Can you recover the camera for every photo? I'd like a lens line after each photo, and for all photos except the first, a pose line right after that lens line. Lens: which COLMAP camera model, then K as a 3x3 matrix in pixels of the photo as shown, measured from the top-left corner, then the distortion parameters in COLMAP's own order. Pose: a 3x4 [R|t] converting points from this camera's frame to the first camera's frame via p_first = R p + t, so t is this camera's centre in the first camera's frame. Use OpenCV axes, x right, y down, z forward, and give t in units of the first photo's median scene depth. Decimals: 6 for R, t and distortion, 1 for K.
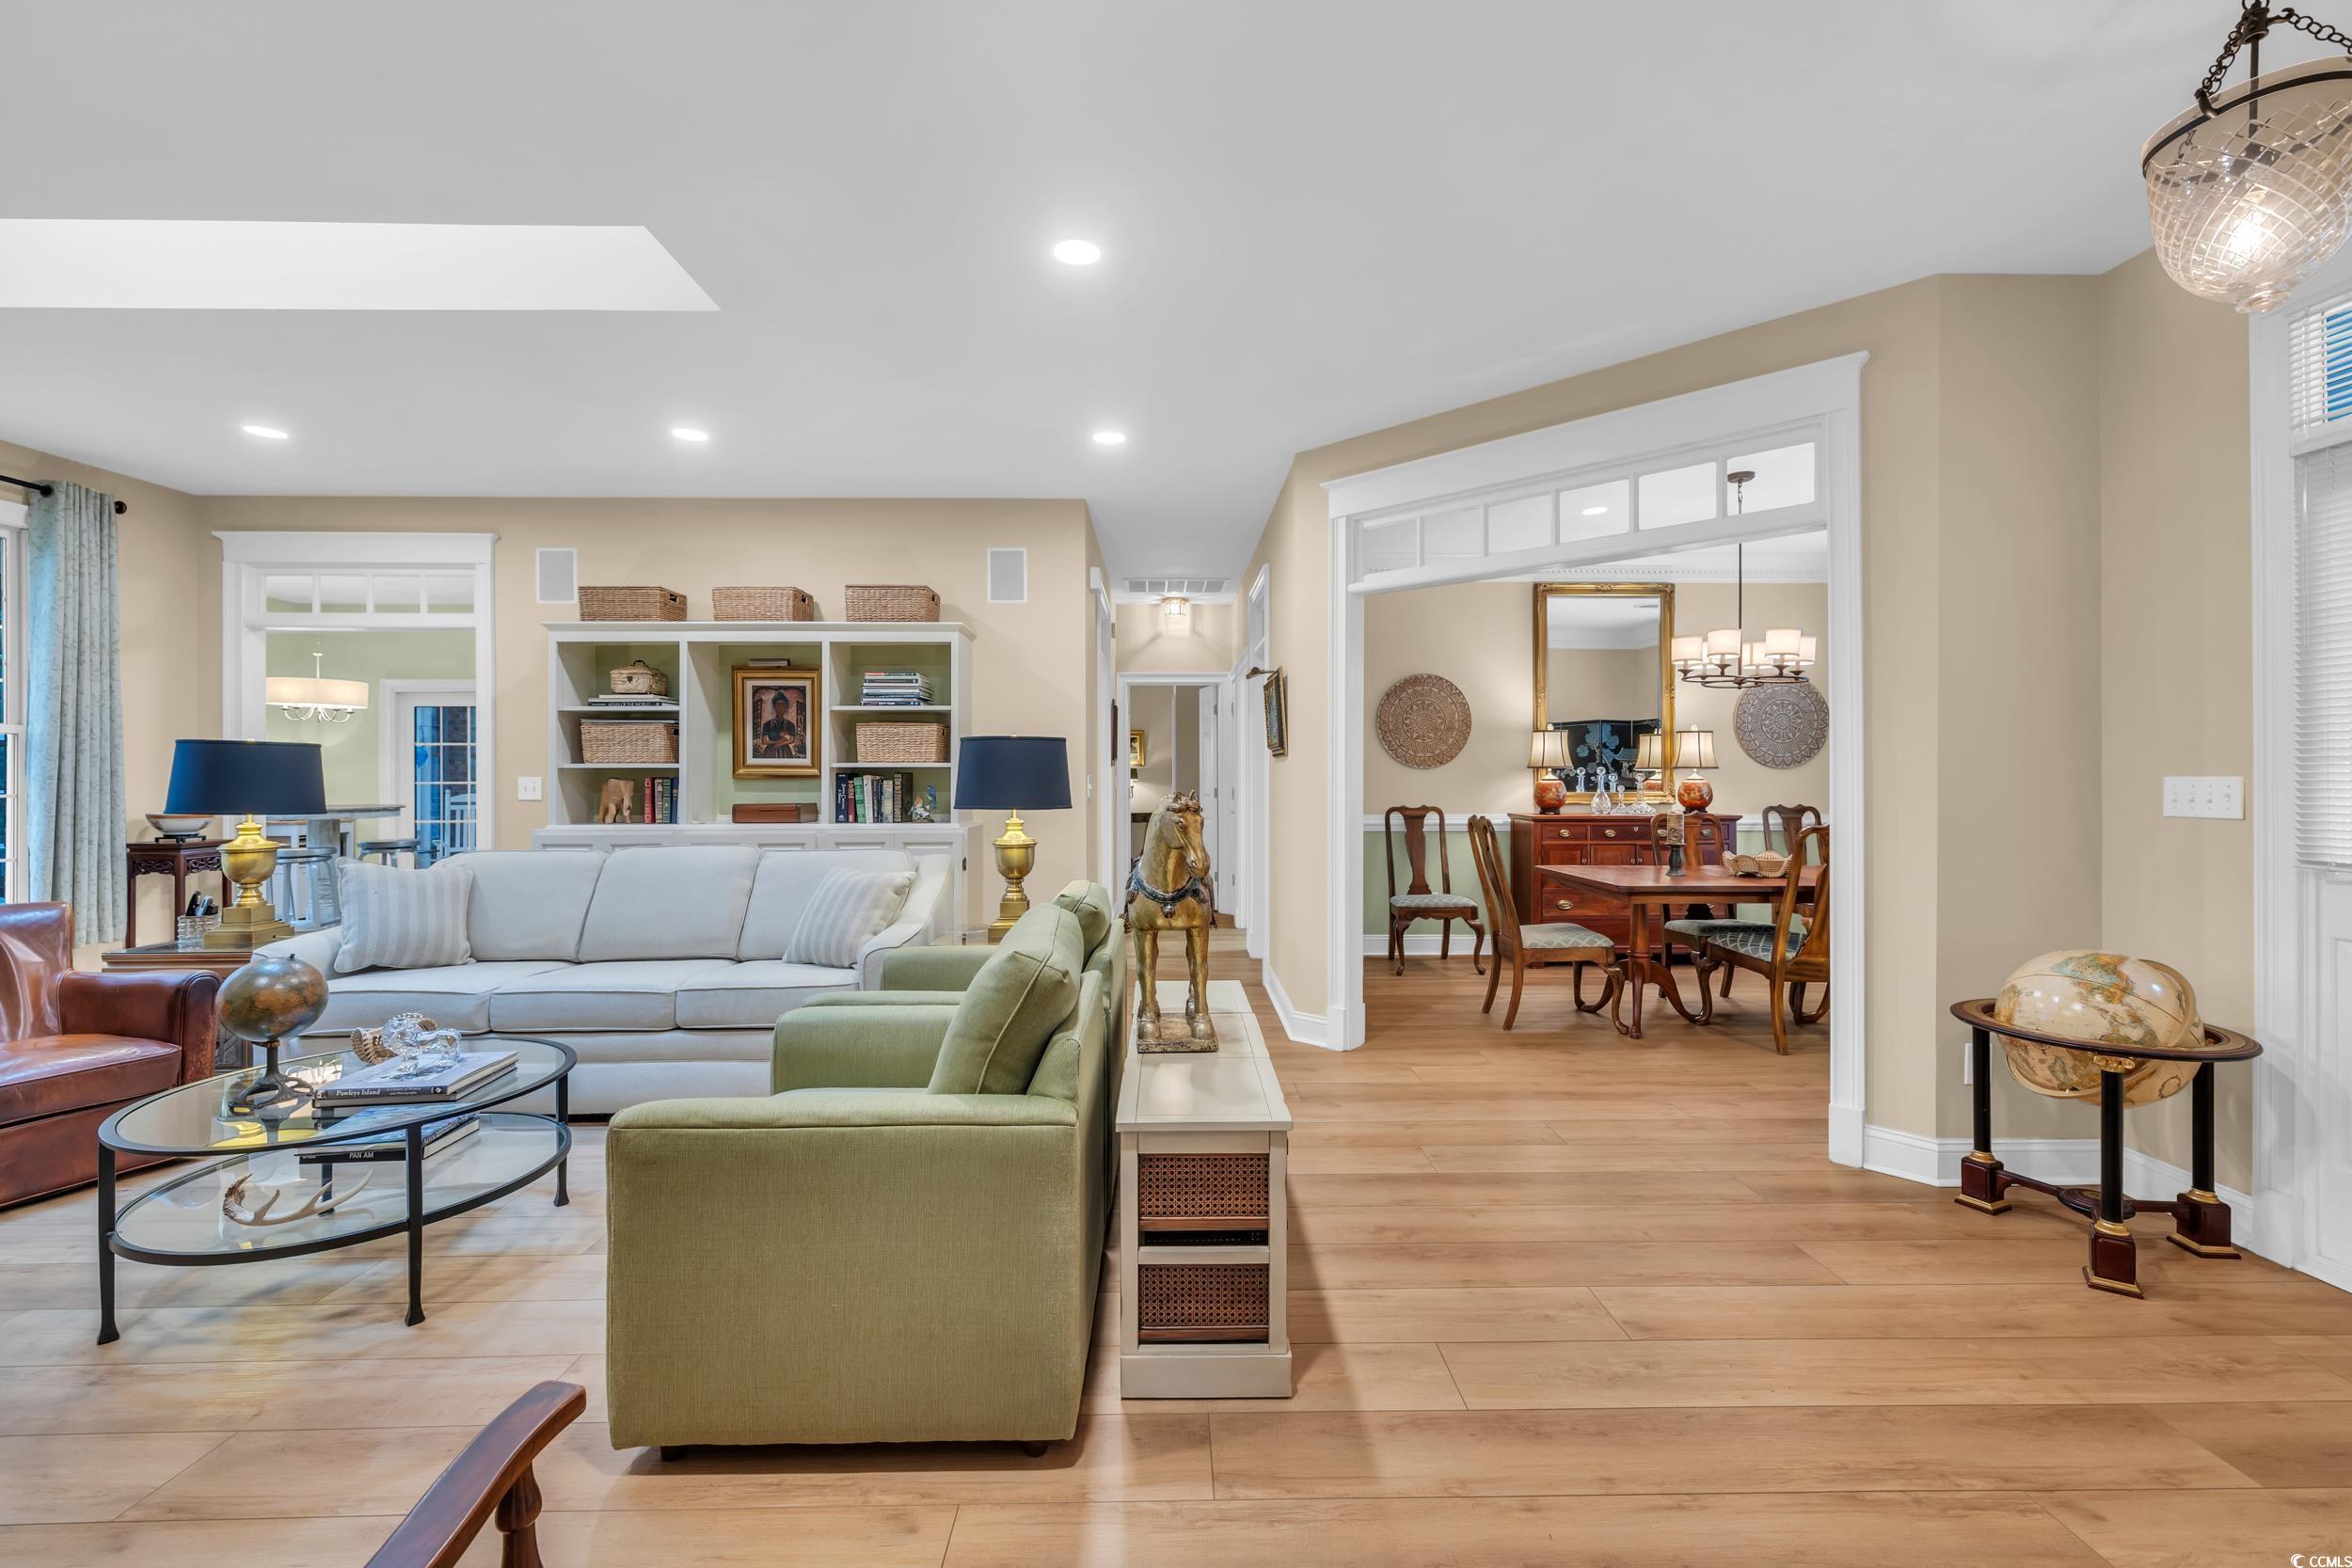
lens RADIAL K [[985.7, 0, 1184.6], [0, 985.7, 772.3], [0, 0, 1]] dist [0.001877, -0.000145]
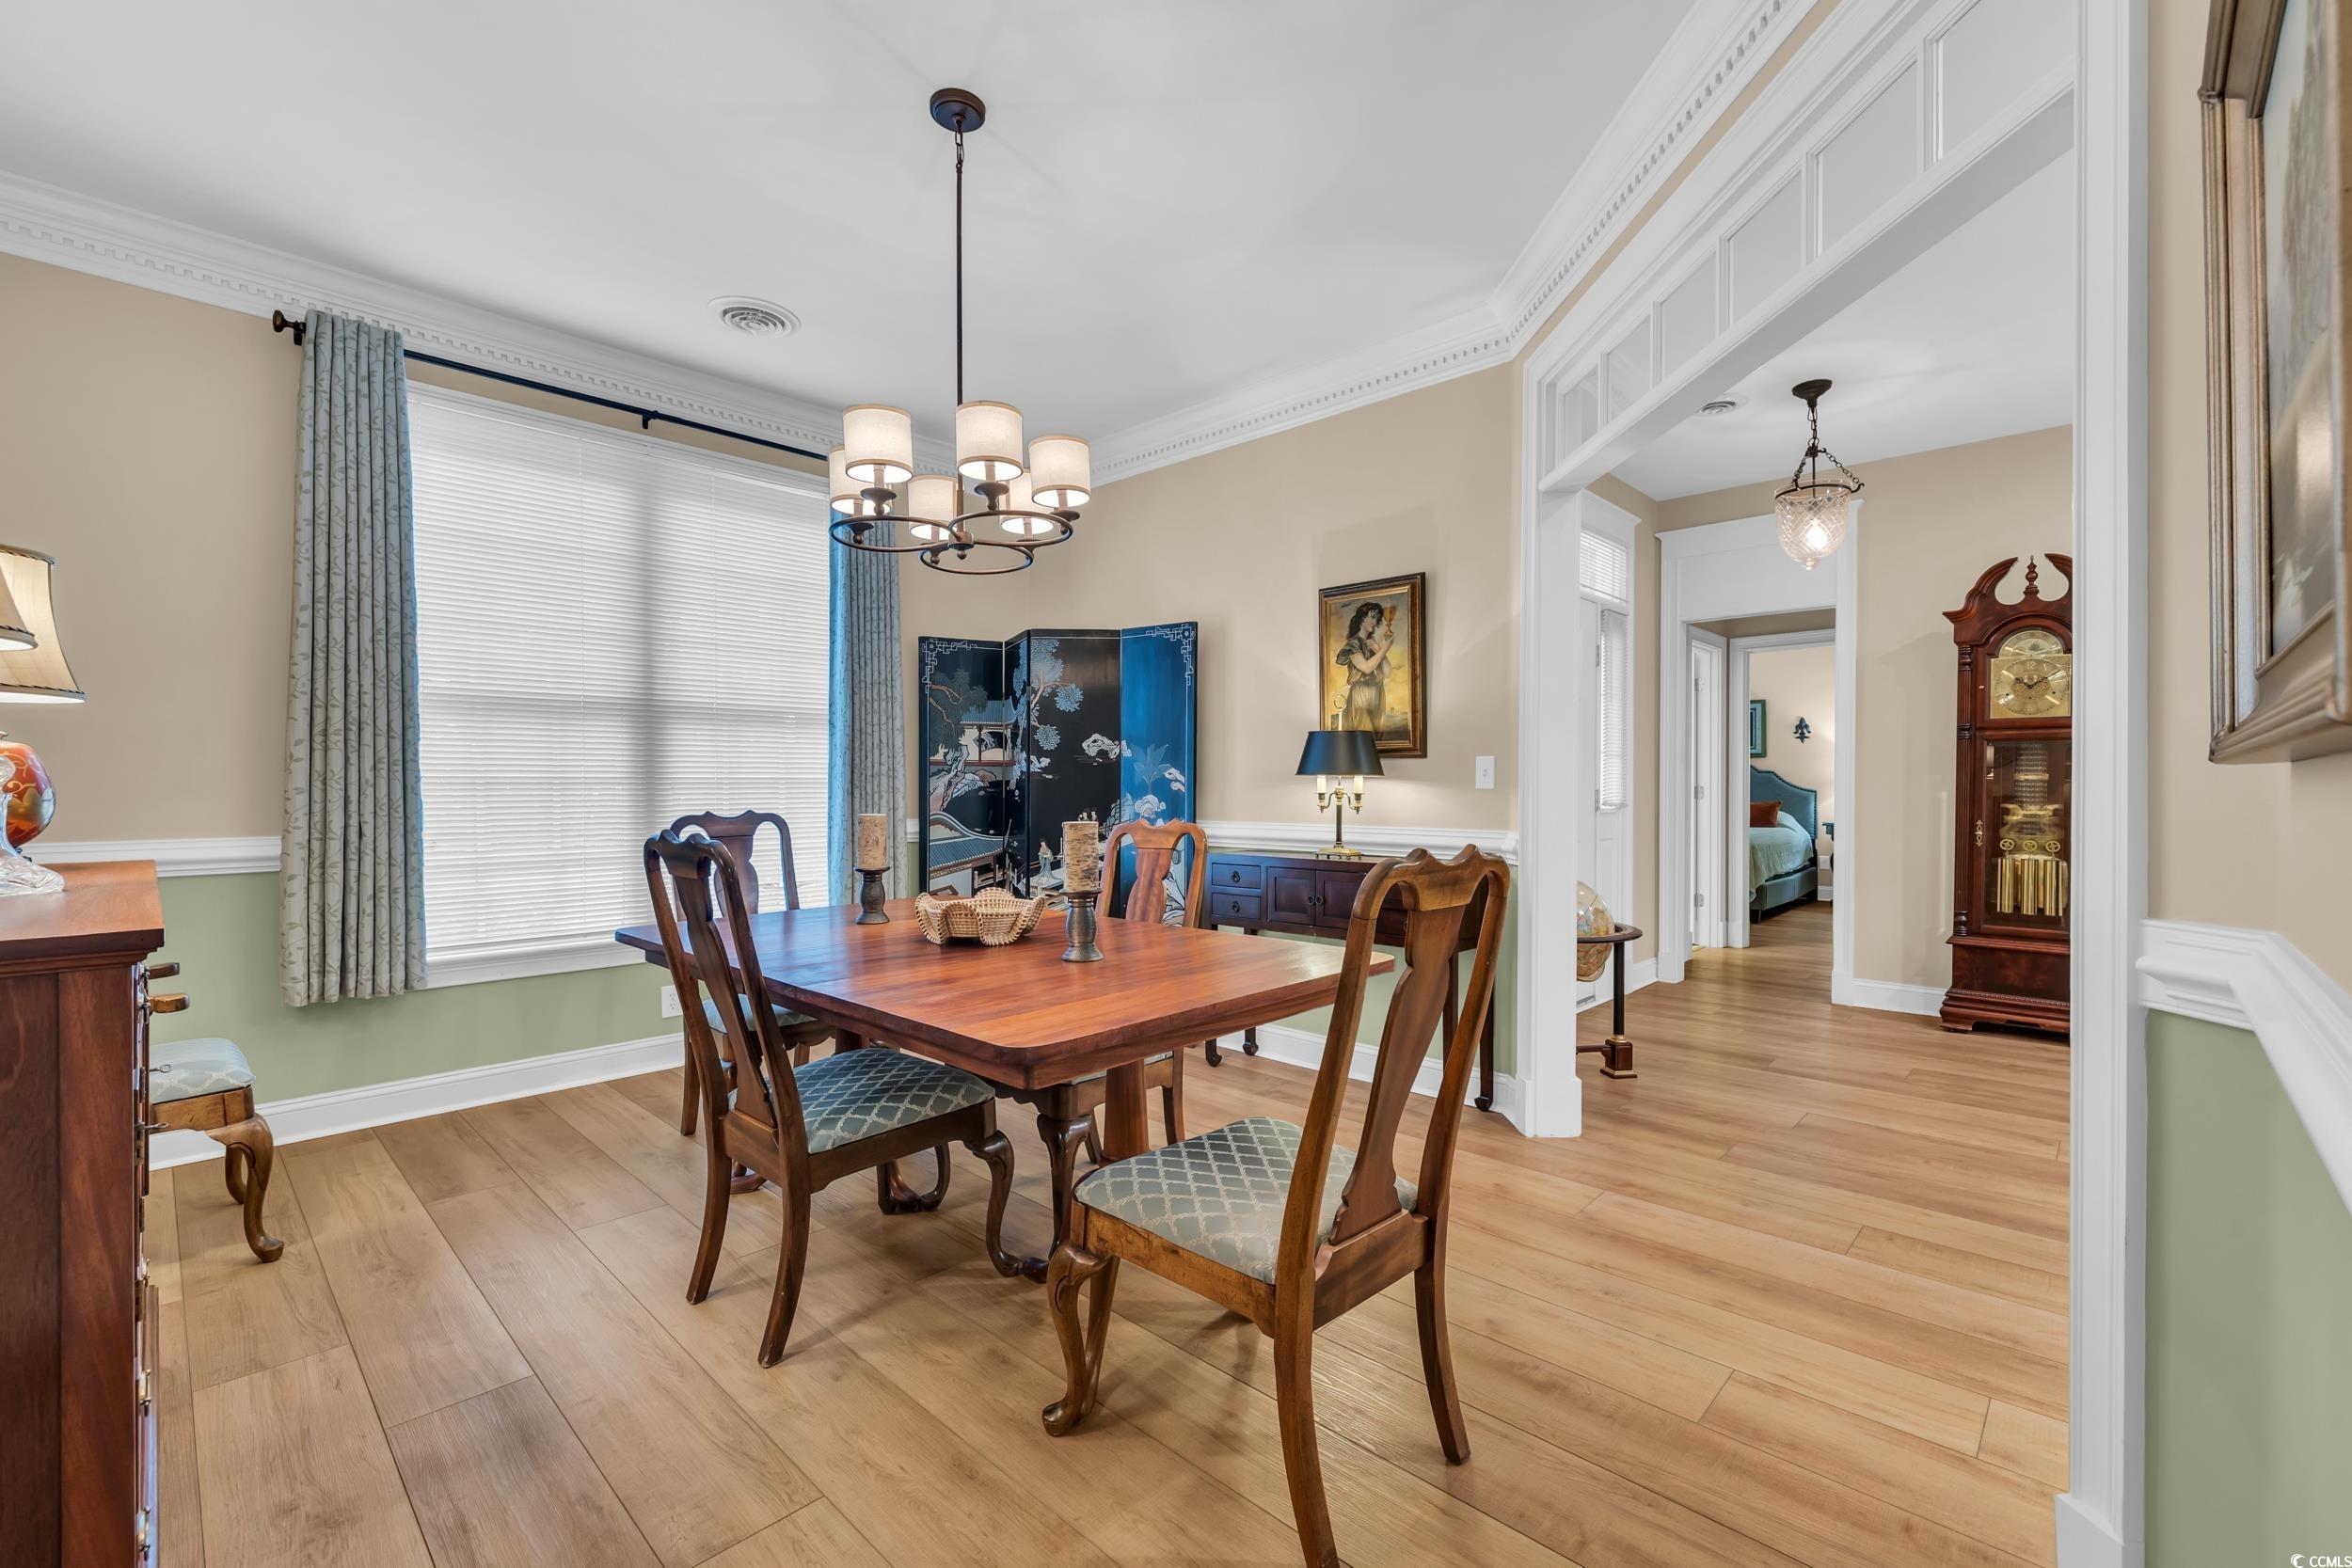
lens RADIAL K [[999.7, 0, 1178.2], [0, 999.7, 798.3], [0, 0, 1]] dist [-0.000638, -0.000030]
pose [[-0.706956, -0.008002, 0.707213, 0.145259], [-0.001772, 0.999953, 0.009542, 0.027025], [-0.707256, 0.005493, -0.706937, 1.269445]]
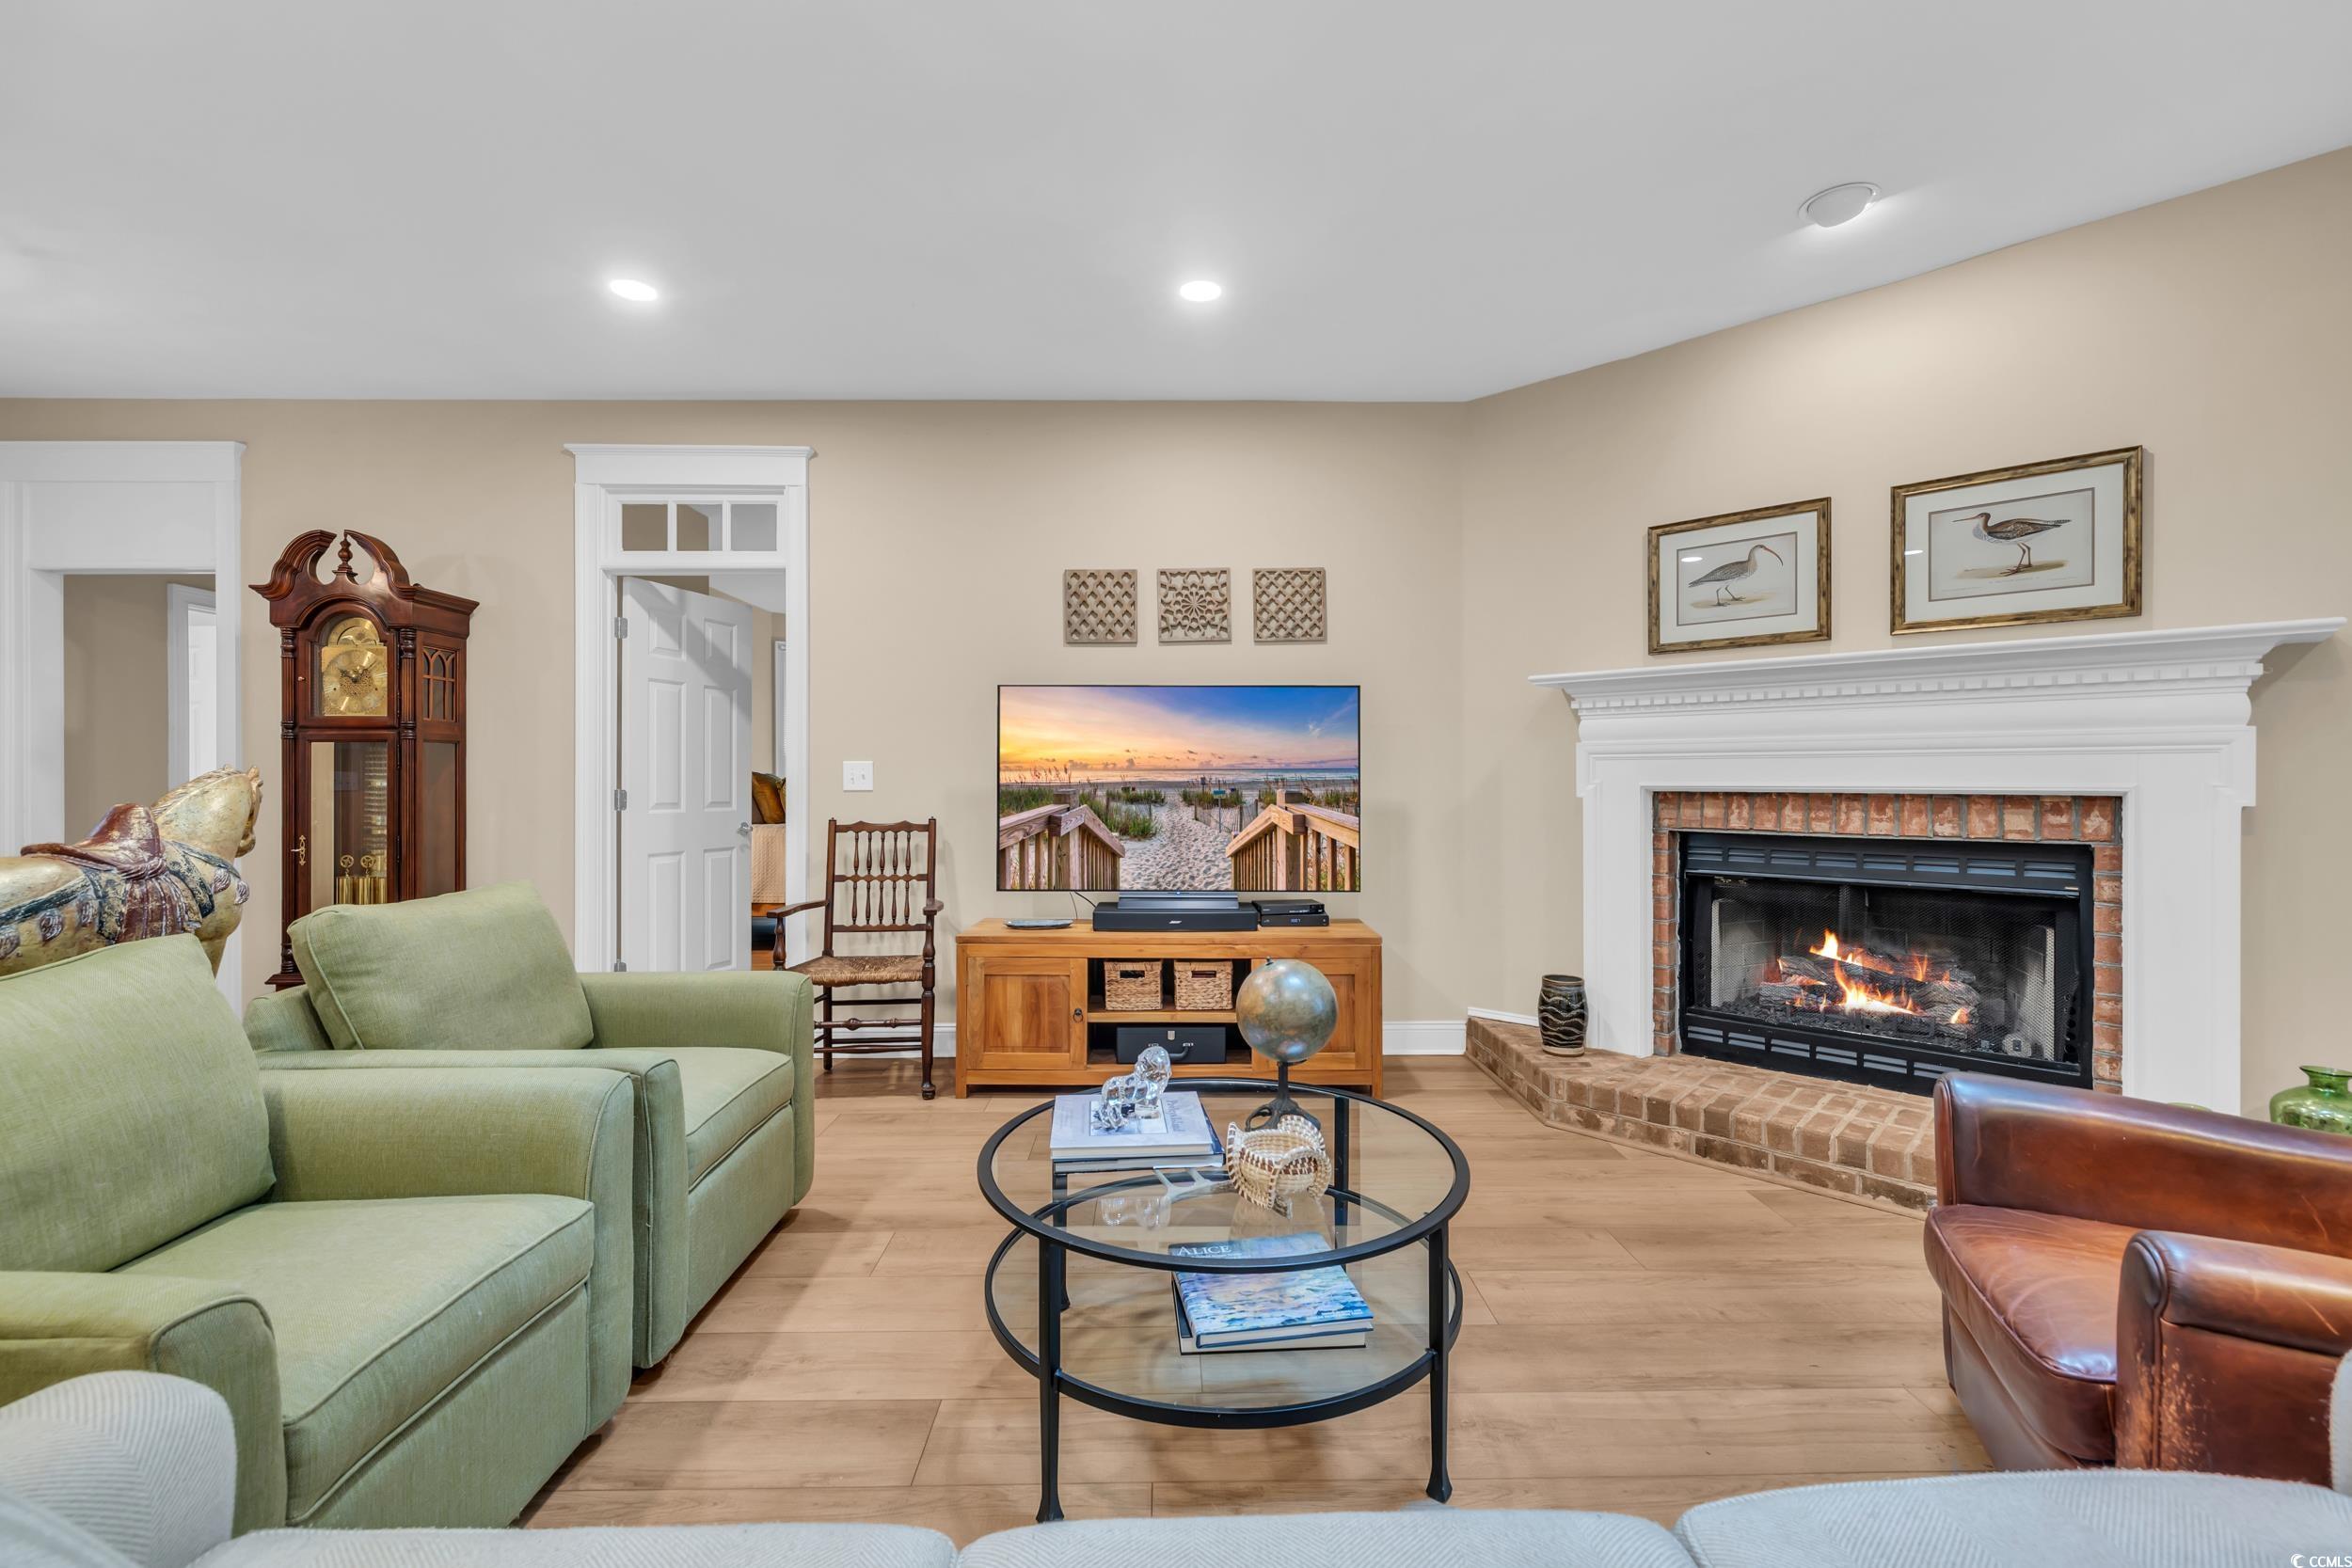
lens RADIAL K [[987.4, 0, 1187.8], [0, 987.4, 776.5], [0, 0, 1]] dist [-0.001628, 0.000190]
pose [[-0.999973, 0.007057, -0.002117, -0.407107], [0.007068, 0.999962, -0.005189, 0.018884], [0.002081, -0.005204, -0.999984, 0.881980]]
